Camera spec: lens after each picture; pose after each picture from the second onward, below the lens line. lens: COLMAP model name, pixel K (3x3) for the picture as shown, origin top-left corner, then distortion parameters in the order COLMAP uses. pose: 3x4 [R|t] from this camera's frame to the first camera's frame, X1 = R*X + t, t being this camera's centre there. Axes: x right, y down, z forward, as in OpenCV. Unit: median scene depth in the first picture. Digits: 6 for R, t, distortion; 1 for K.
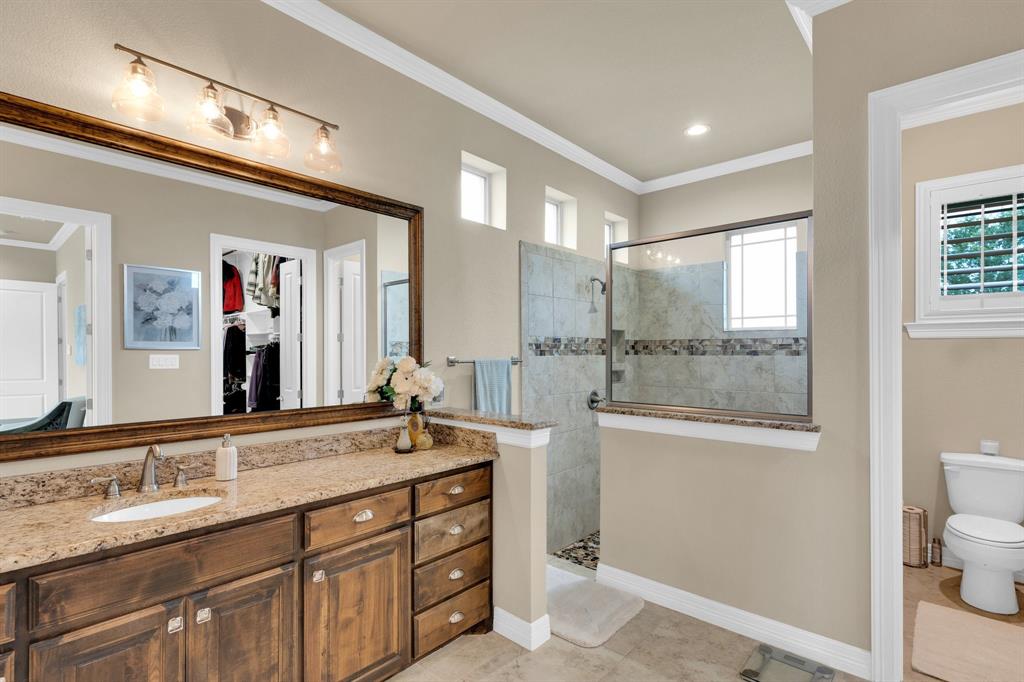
lens RADIAL K [[494.9, 0, 507.8], [0, 494.9, 346.7], [0, 0, 1]] dist [0.006846, 0.002041]
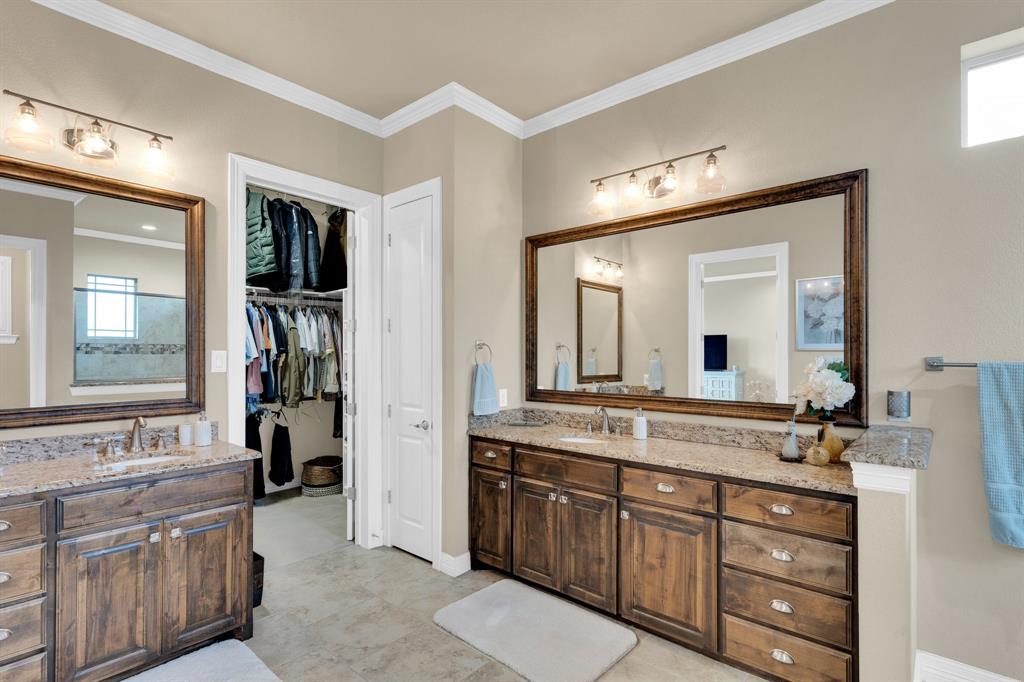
lens RADIAL K [[494.9, 0, 510.6], [0, 494.9, 350.0], [0, 0, 1]] dist [0.006846, 0.002041]
pose [[0.011926, -0.009562, -0.999883, 0.711595], [0.011160, 0.999893, -0.009429, 0.012280], [0.999867, -0.011046, 0.012031, 0.485512]]
